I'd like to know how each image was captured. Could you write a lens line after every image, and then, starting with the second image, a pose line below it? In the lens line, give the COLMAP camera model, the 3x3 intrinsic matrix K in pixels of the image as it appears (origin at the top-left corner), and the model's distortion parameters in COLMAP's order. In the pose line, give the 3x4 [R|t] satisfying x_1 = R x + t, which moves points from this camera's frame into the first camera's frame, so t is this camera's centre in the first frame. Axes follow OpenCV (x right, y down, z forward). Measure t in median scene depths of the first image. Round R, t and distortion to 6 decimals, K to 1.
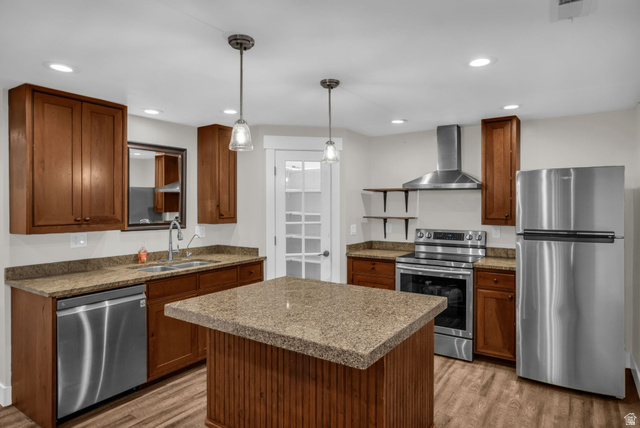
lens RADIAL K [[385.5, 0, 319.7], [0, 385.5, 209.6], [0, 0, 1]] dist [-0.001205, -0.000126]
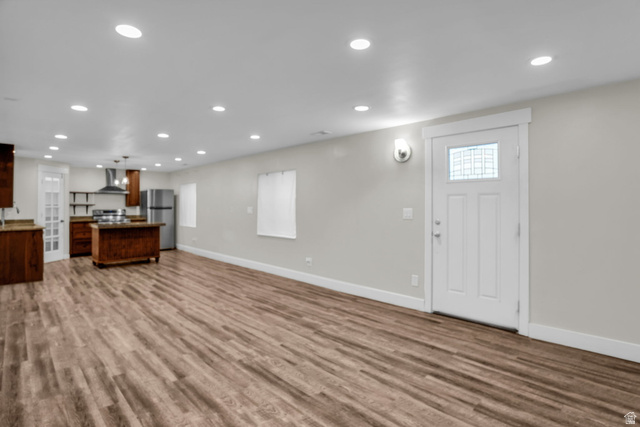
lens RADIAL K [[347.2, 0, 321.4], [0, 347.2, 210.0], [0, 0, 1]] dist [-0.003238, -0.001233]
pose [[0.241376, -0.012323, 0.970353, -1.582310], [0.012418, 0.999877, 0.009609, 0.054608], [-0.970352, 0.009731, 0.241500, -0.921179]]
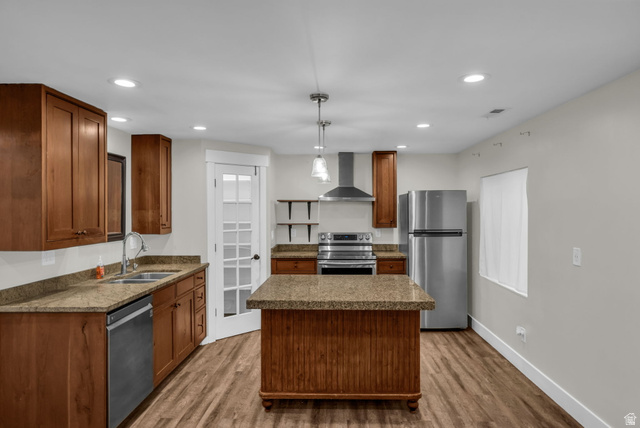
lens RADIAL K [[396.5, 0, 320.0], [0, 396.5, 214.0], [0, 0, 1]] dist [-0.000397, -0.000122]
pose [[0.846473, -0.007570, 0.532377, -0.463021], [0.009741, 0.999952, -0.001269, -0.009319], [-0.532342, 0.006260, 0.846506, -0.091257]]
